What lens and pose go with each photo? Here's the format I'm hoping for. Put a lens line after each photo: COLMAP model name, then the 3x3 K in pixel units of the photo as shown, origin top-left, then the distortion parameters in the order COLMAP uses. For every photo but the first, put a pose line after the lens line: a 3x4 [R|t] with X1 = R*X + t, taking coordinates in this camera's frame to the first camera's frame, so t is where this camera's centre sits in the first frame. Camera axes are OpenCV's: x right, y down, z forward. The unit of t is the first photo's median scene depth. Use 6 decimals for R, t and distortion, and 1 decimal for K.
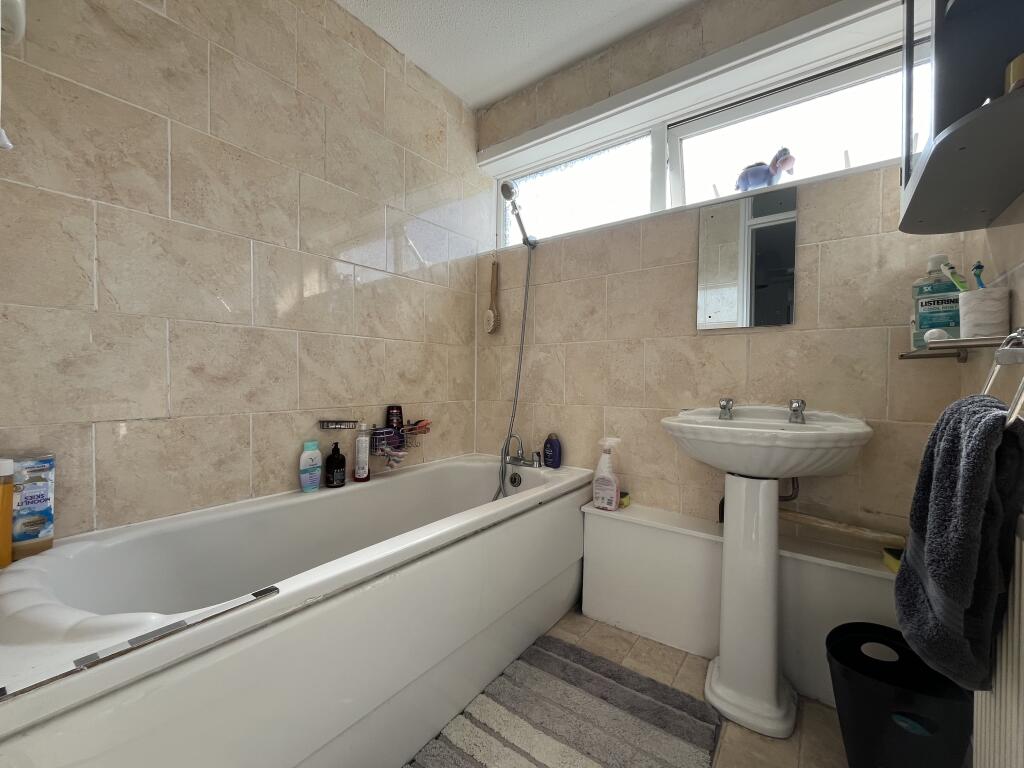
lens RADIAL K [[415.0, 0, 513.0], [0, 415.0, 382.8], [0, 0, 1]] dist [-0.006518, 0.000973]
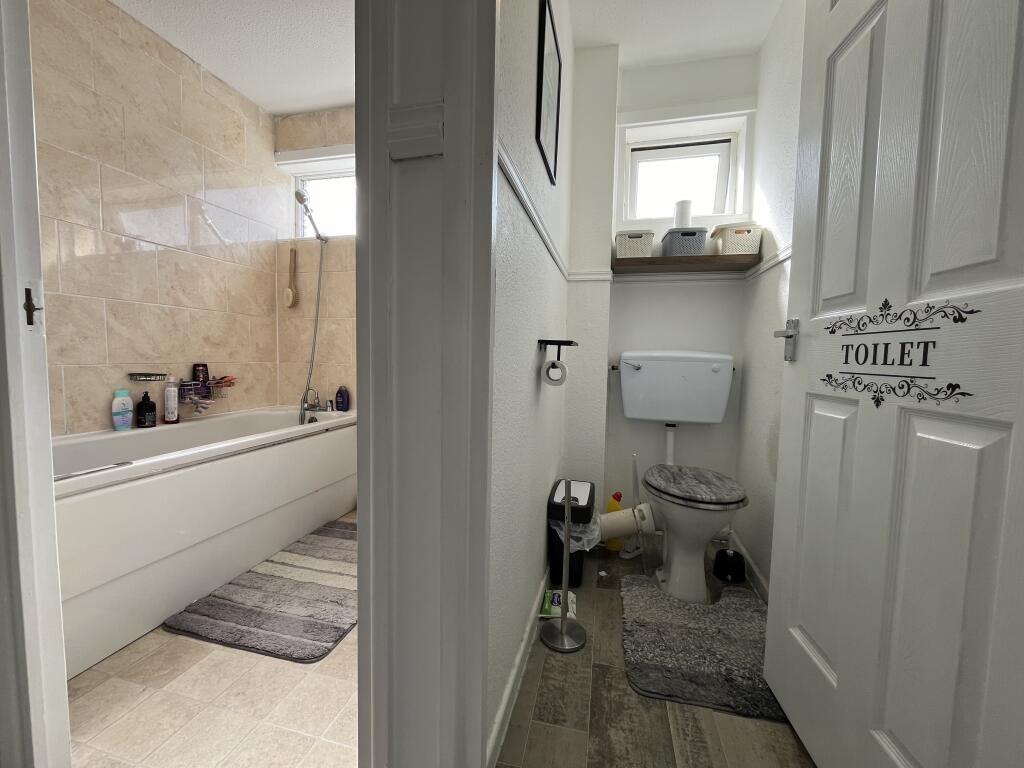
lens RADIAL K [[415.0, 0, 509.2], [0, 415.0, 382.9], [0, 0, 1]] dist [-0.006518, 0.000973]
pose [[0.923261, -0.014132, 0.383914, 0.083808], [-0.008772, 0.998287, 0.057843, 0.032523], [-0.384074, -0.056772, 0.921555, -0.465103]]
